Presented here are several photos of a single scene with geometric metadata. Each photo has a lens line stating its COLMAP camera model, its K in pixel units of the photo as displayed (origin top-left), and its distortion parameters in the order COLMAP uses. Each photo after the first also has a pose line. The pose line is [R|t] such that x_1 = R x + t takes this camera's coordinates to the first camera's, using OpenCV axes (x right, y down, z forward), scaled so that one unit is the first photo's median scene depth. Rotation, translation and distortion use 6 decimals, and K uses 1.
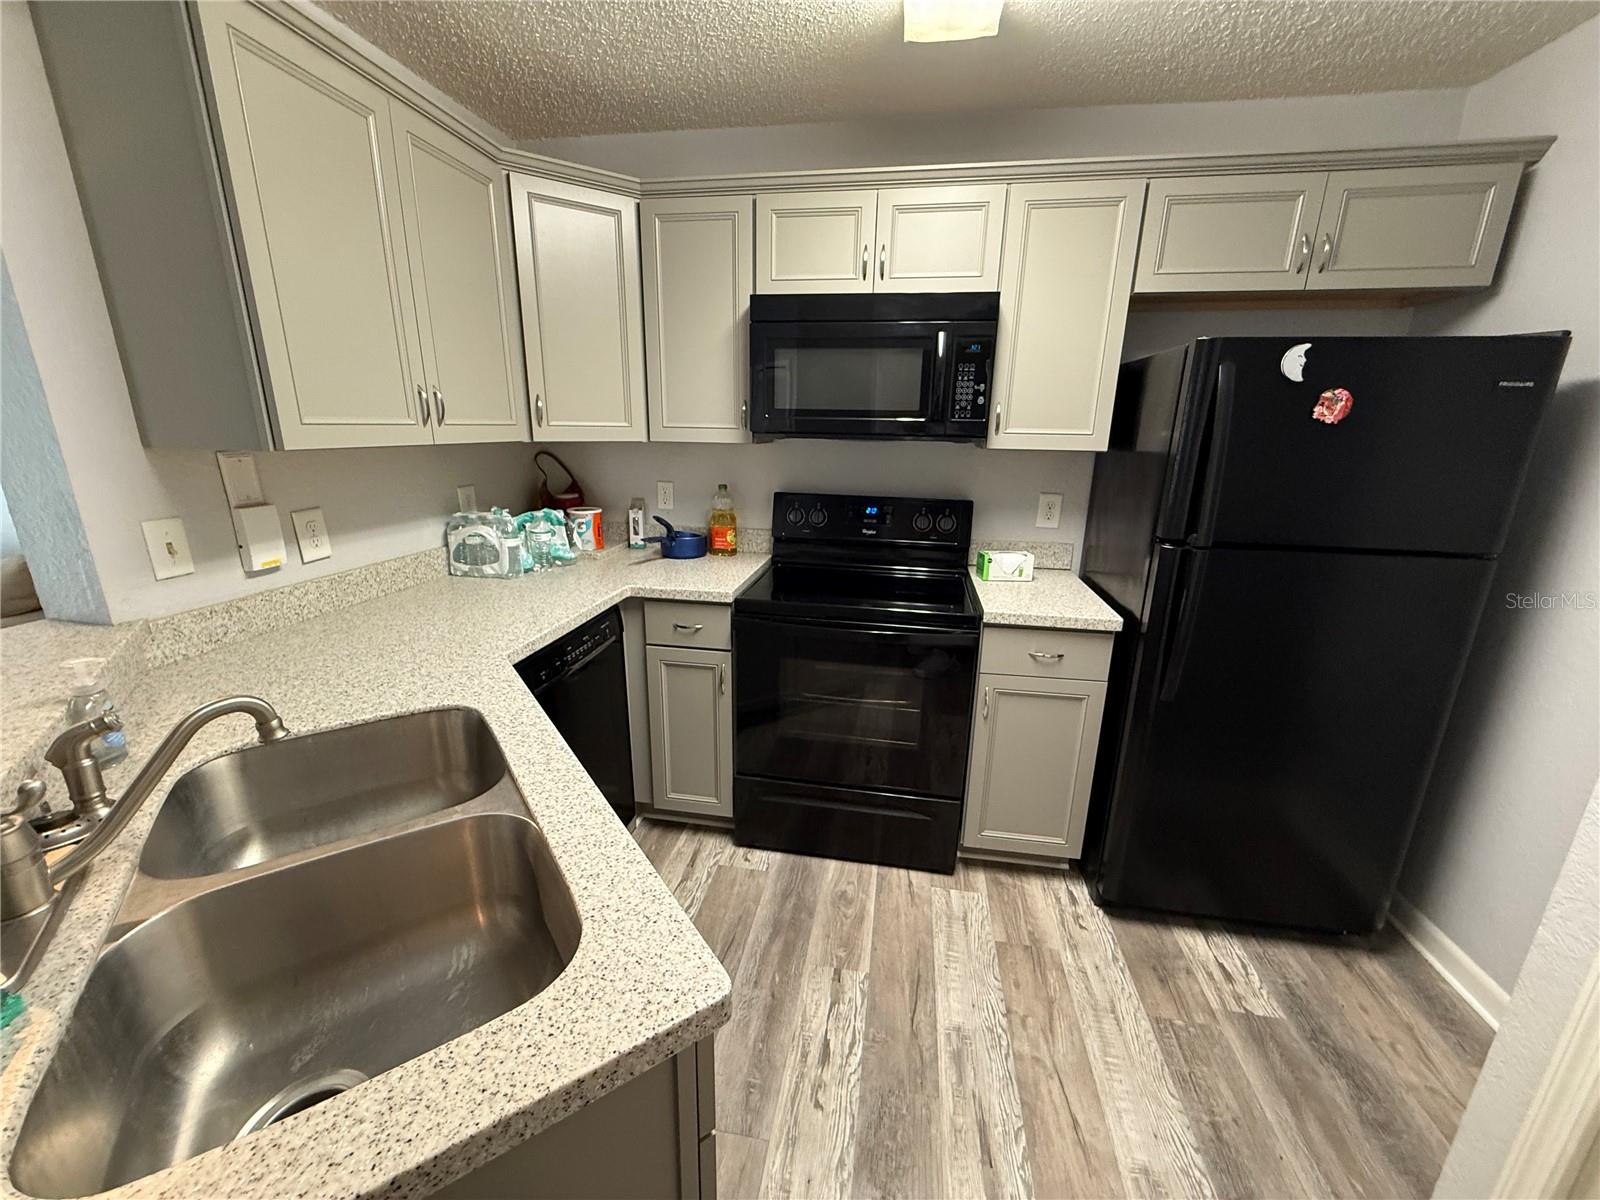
lens RADIAL K [[640.1, 0, 799.9], [0, 640.1, 603.7], [0, 0, 1]] dist [-0.000342, 0.000512]
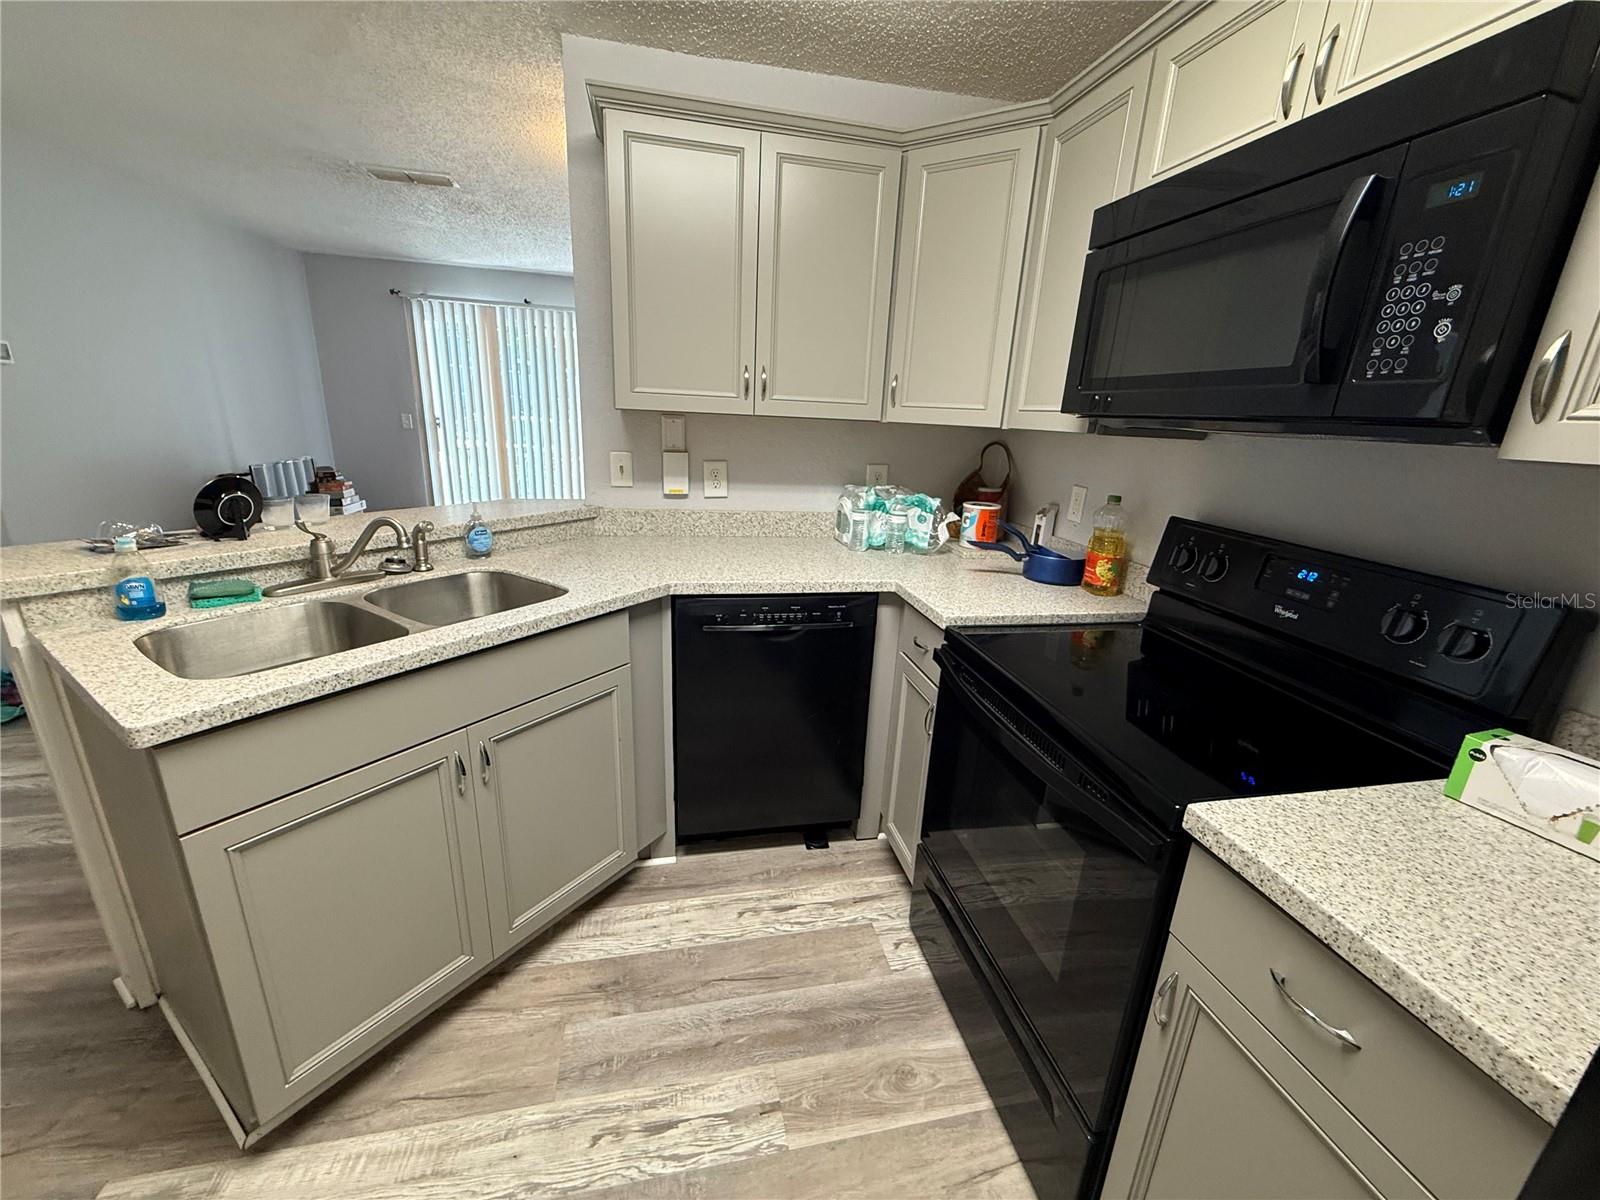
lens RADIAL K [[640.1, 0, 800.0], [0, 640.1, 604.5], [0, 0, 1]] dist [-0.000342, 0.000512]
pose [[0.368539, 0.268130, -0.890104, 0.569909], [-0.290079, 0.942860, 0.163918, -0.119198], [0.883195, 0.197790, 0.425260, 0.564400]]
